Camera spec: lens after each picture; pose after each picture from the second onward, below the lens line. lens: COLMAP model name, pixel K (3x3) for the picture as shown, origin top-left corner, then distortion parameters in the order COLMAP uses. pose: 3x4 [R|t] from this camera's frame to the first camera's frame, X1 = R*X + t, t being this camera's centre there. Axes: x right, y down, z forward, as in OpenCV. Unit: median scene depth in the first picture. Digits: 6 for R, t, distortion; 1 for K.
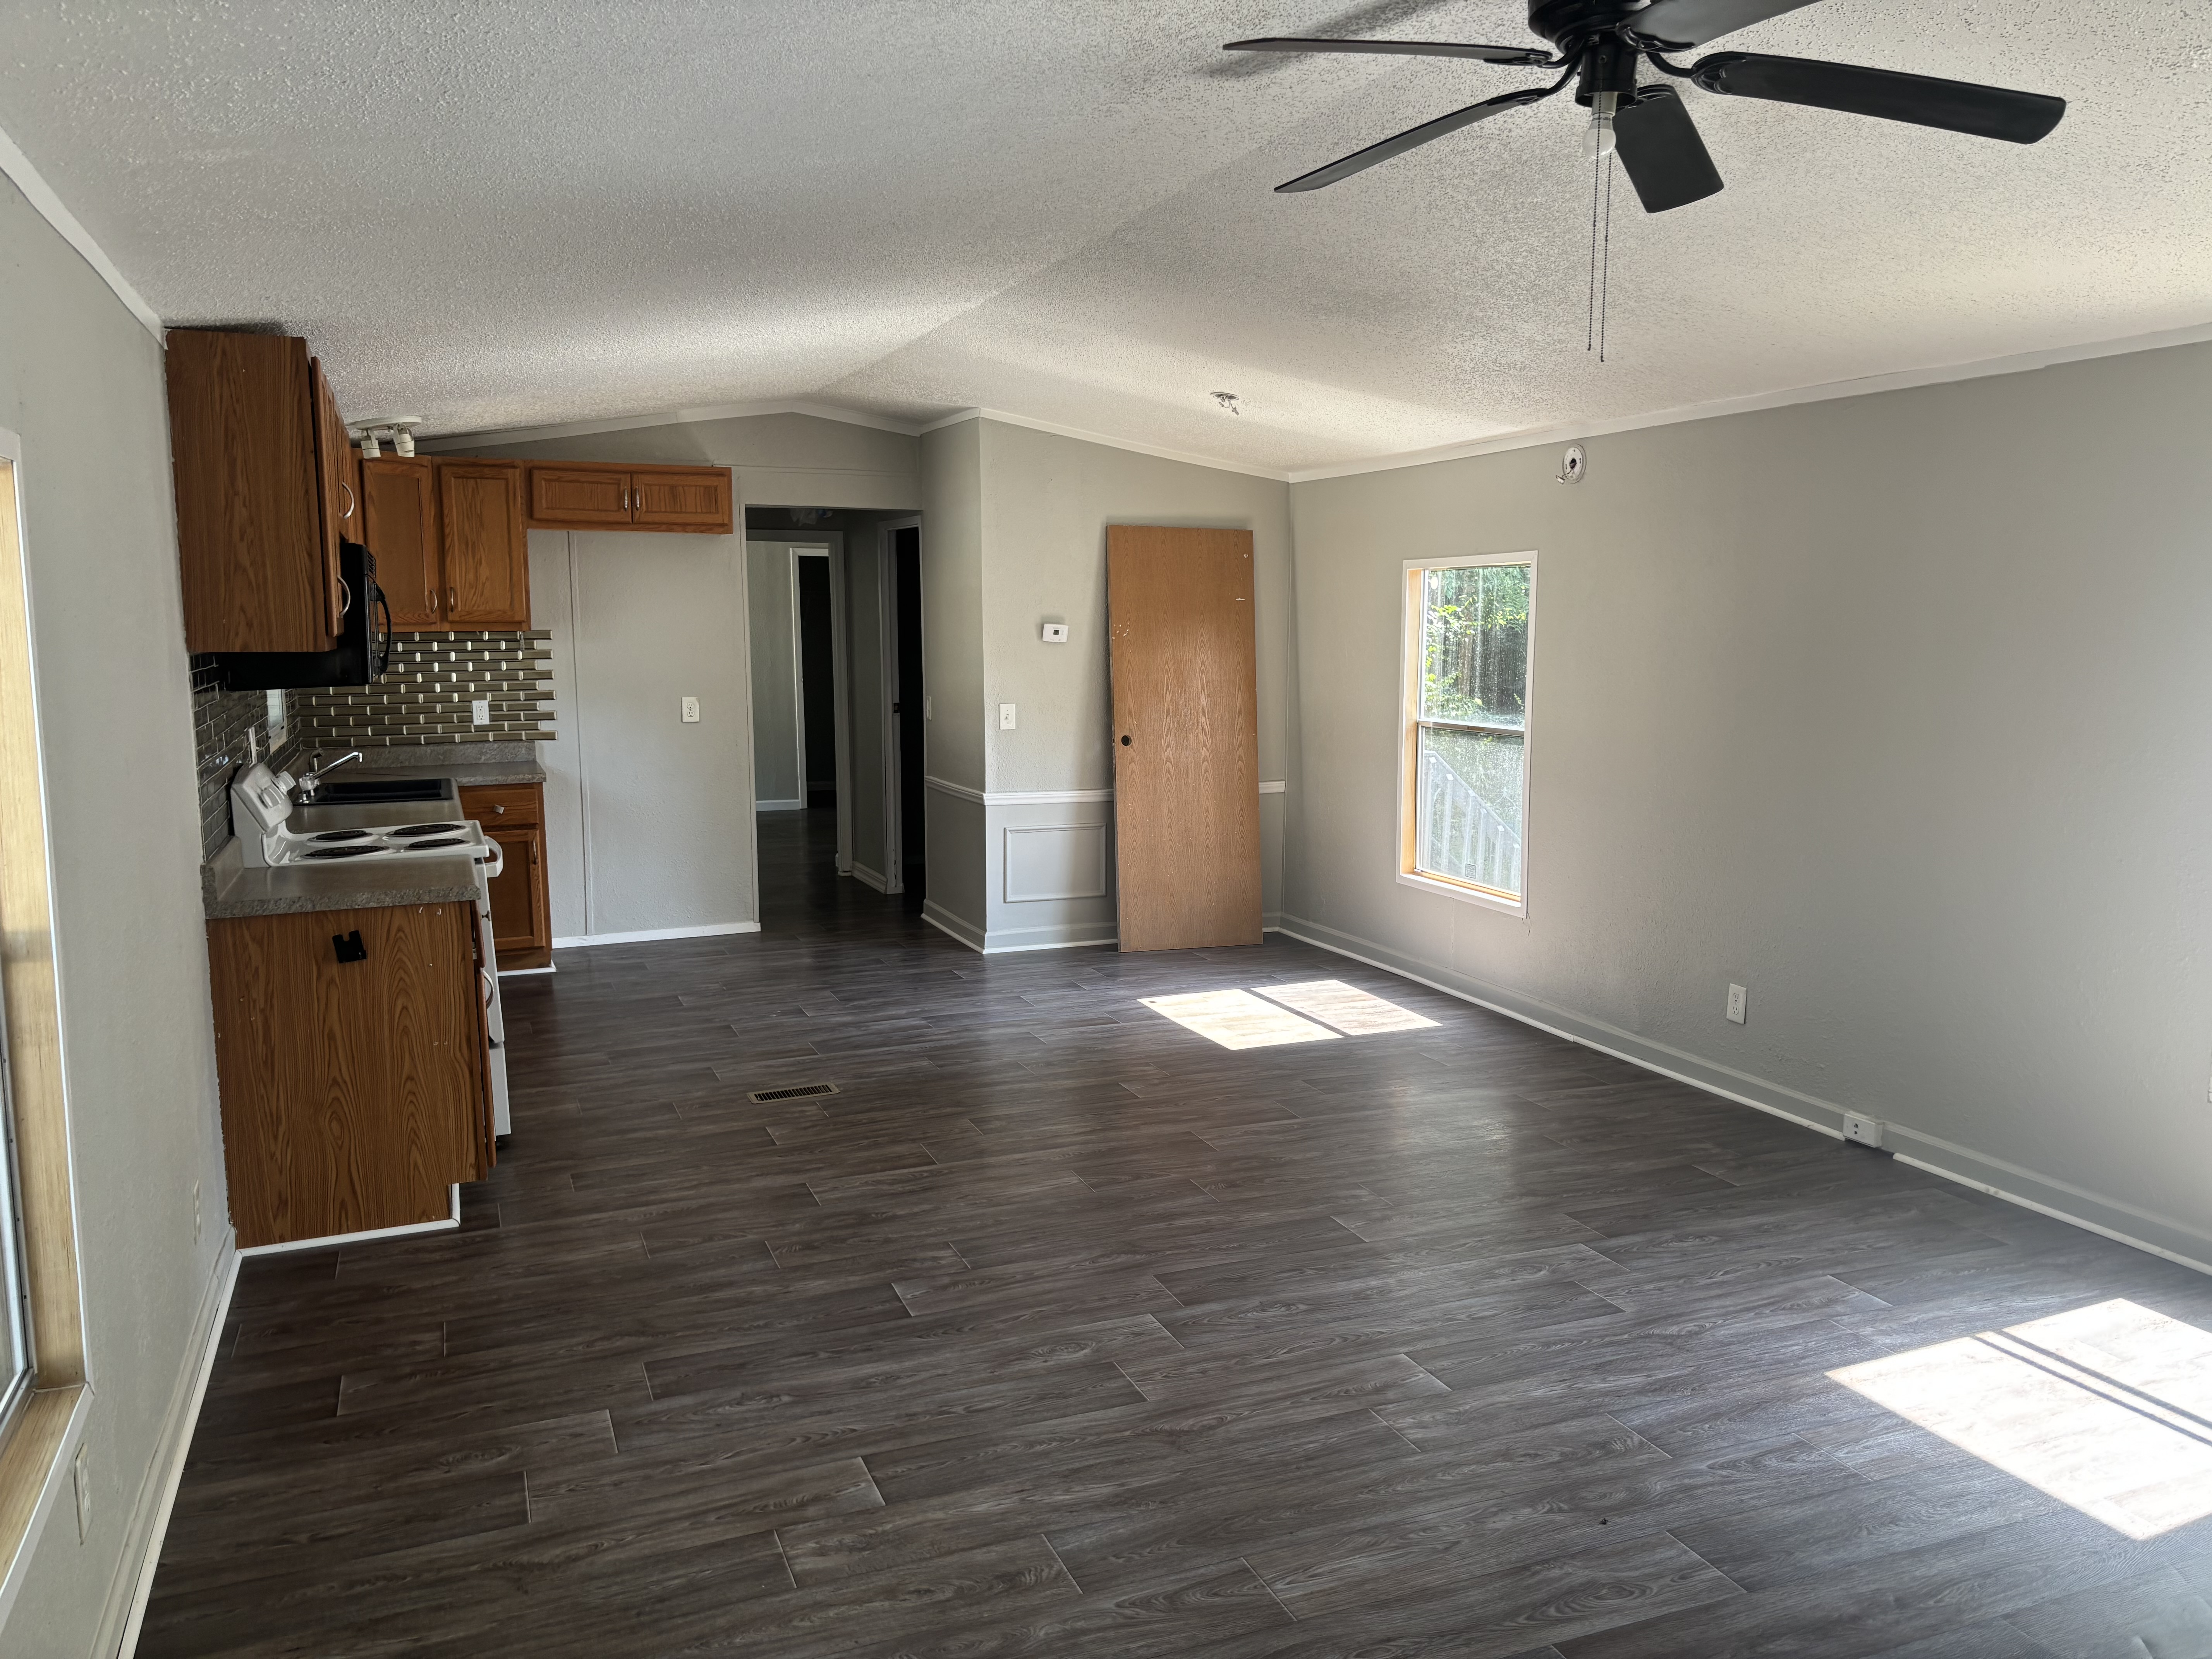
lens RADIAL K [[1670.7, 0, 1106.0], [0, 1670.7, 829.5], [0, 0, 1]] dist [0.003641, 0.010709]
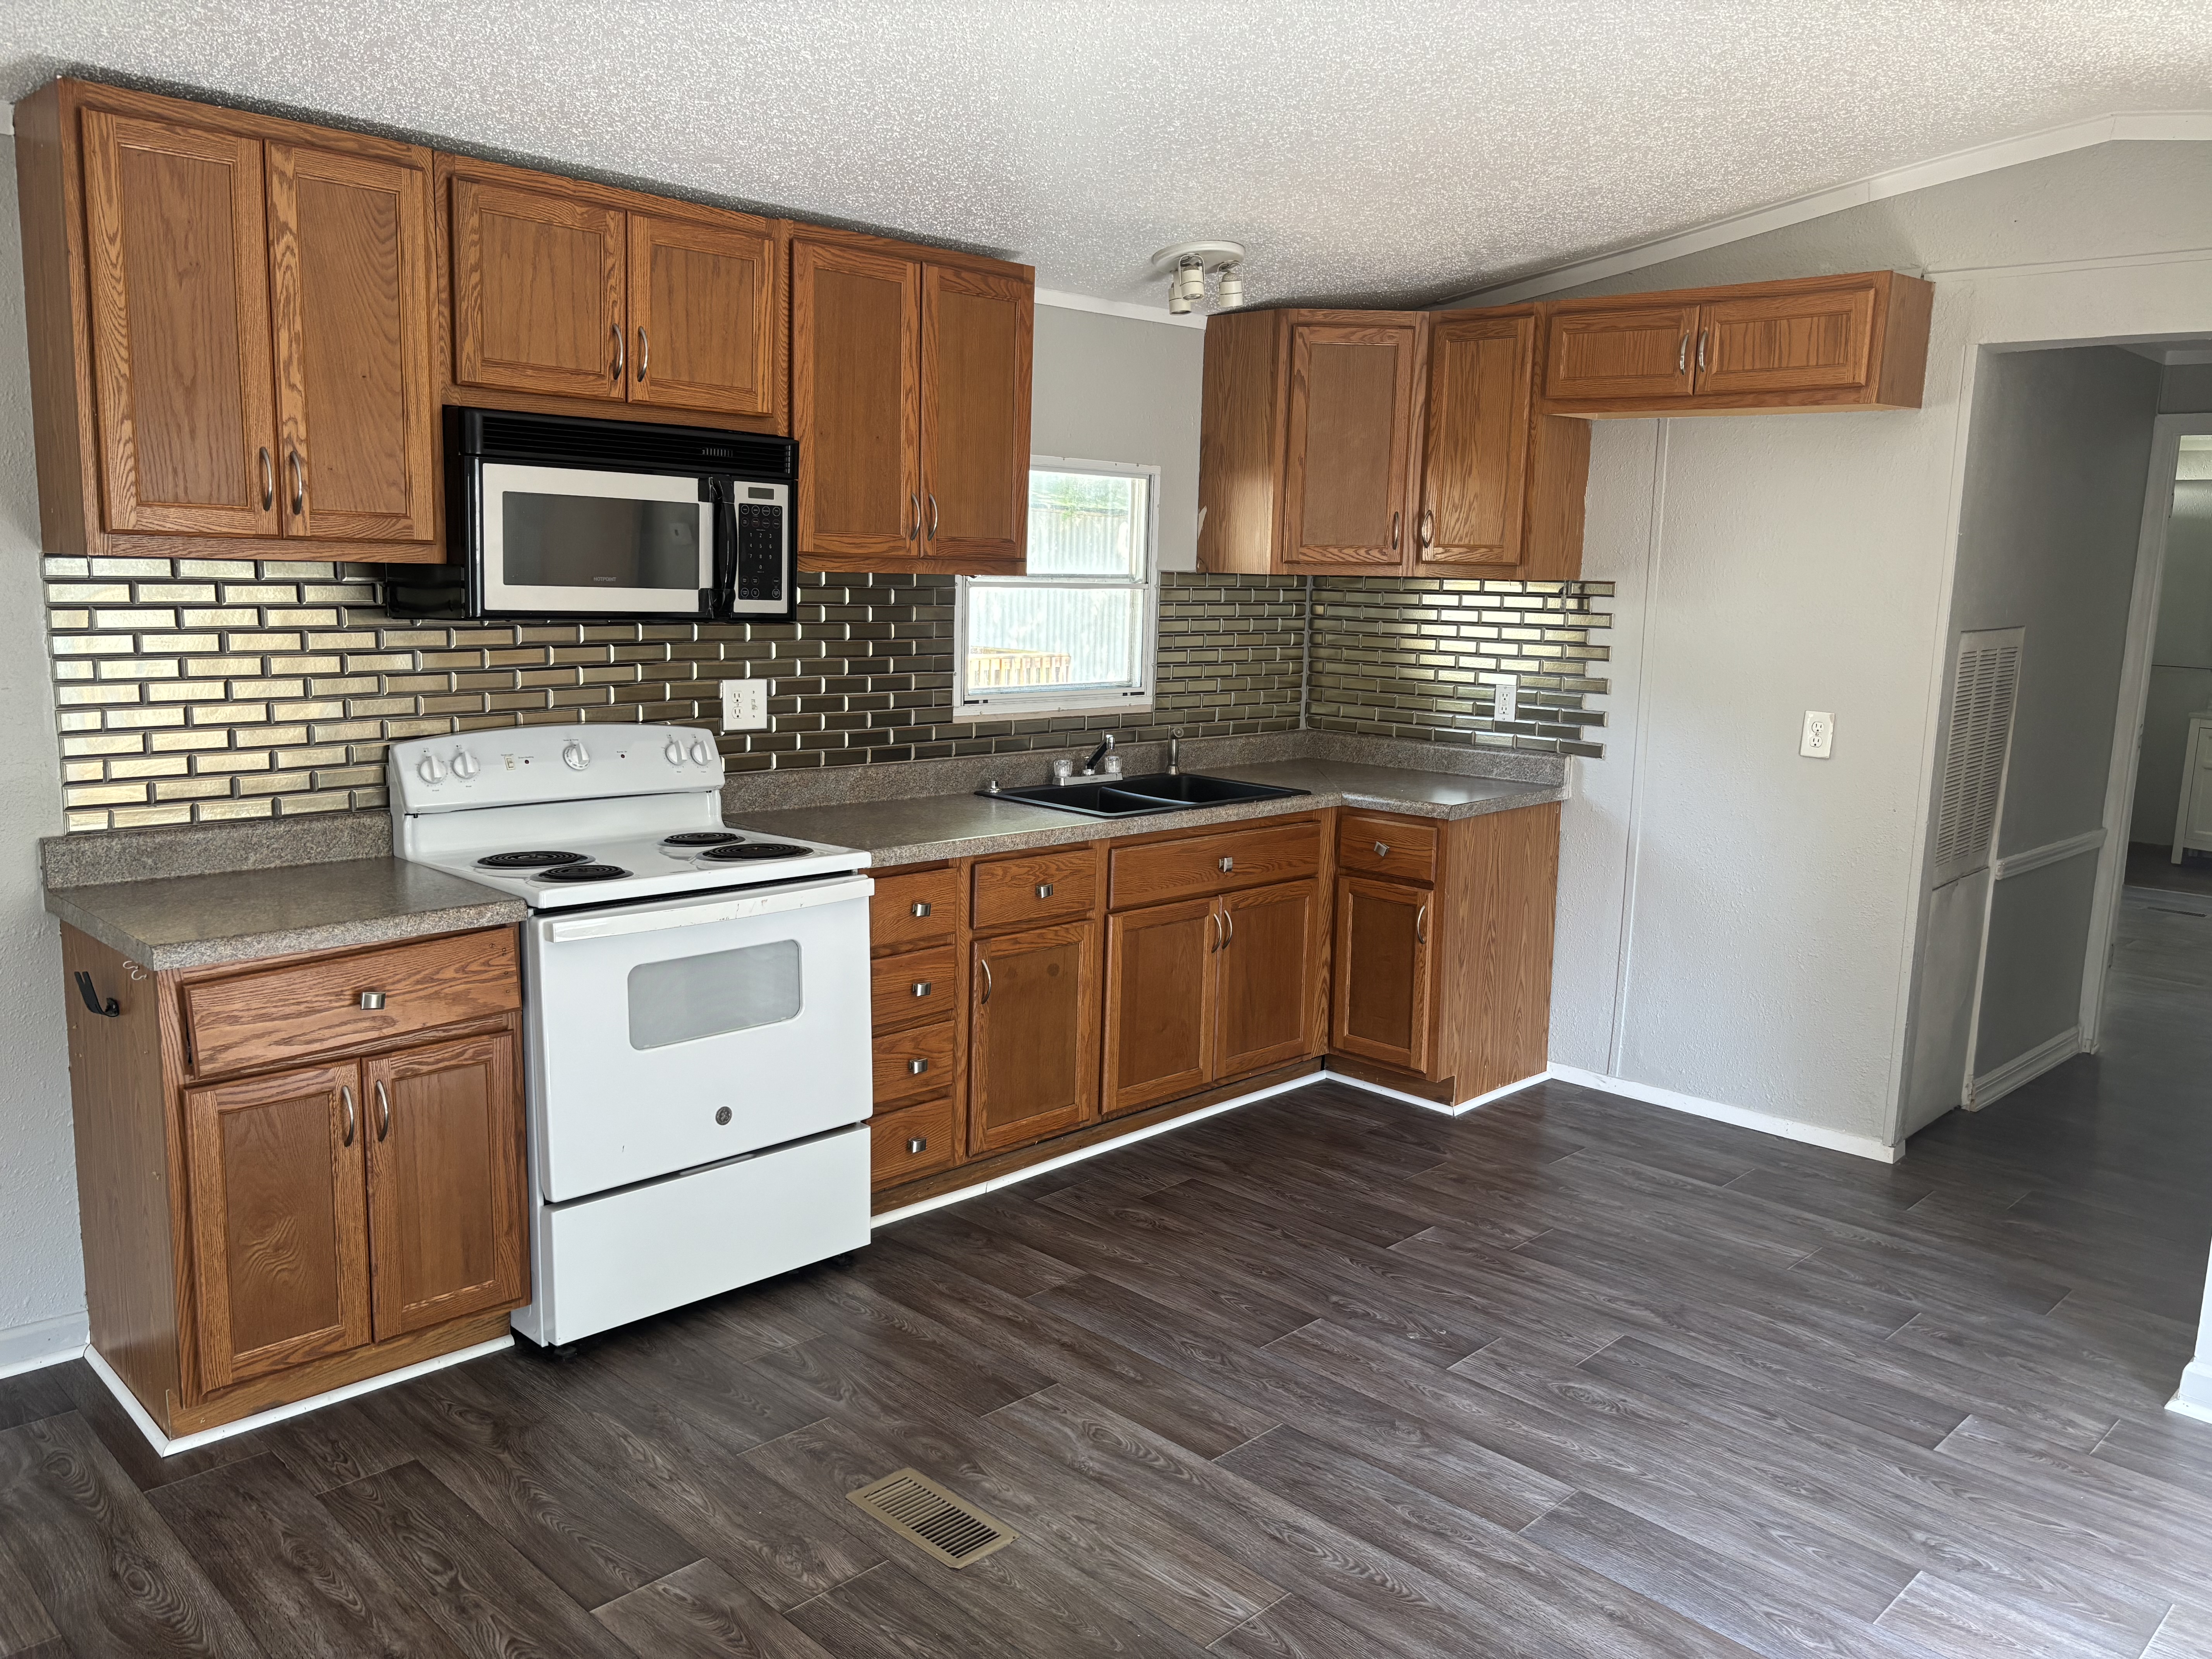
lens RADIAL K [[1670.7, 0, 1106.0], [0, 1670.7, 829.5], [0, 0, 1]] dist [0.003641, 0.010709]
pose [[0.387560, 0.161887, -0.907518, 0.181096], [-0.145760, 0.982837, 0.113075, -0.075843], [0.910248, 0.088456, 0.404505, 0.621787]]
